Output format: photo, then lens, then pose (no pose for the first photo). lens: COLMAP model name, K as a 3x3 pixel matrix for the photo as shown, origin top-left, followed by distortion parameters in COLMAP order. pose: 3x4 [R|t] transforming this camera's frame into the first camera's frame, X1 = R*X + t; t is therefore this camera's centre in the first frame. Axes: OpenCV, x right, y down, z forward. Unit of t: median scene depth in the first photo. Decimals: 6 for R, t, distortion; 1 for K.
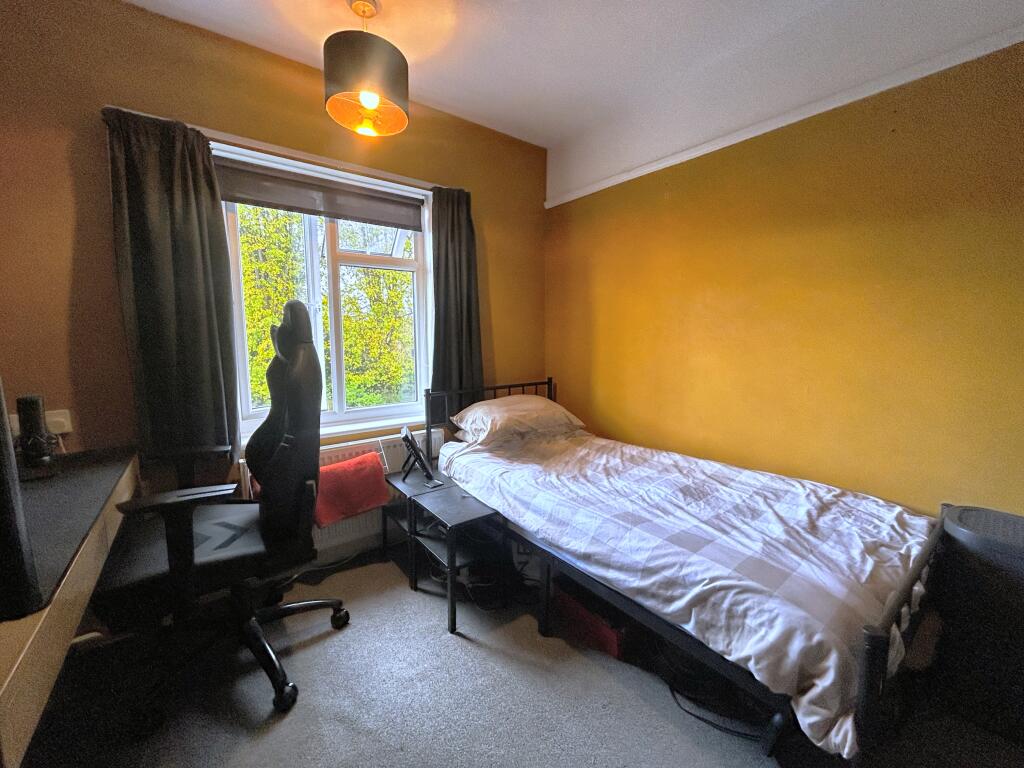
lens RADIAL K [[413.3, 0, 510.4], [0, 413.3, 384.9], [0, 0, 1]] dist [-0.000385, -0.000220]
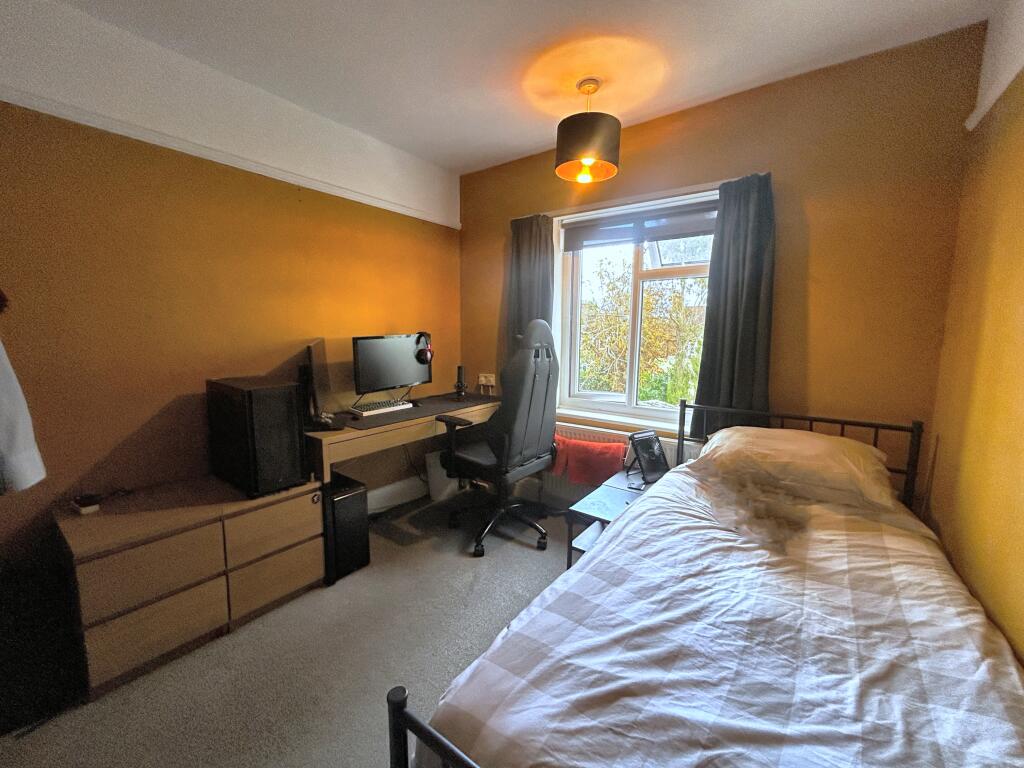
lens RADIAL K [[413.3, 0, 510.4], [0, 413.3, 384.9], [0, 0, 1]] dist [-0.000385, -0.000220]
pose [[0.279534, 0.132529, -0.950945, 0.787619], [-0.124717, 0.987049, 0.100900, -0.092180], [0.952001, 0.090394, 0.292443, 0.416494]]
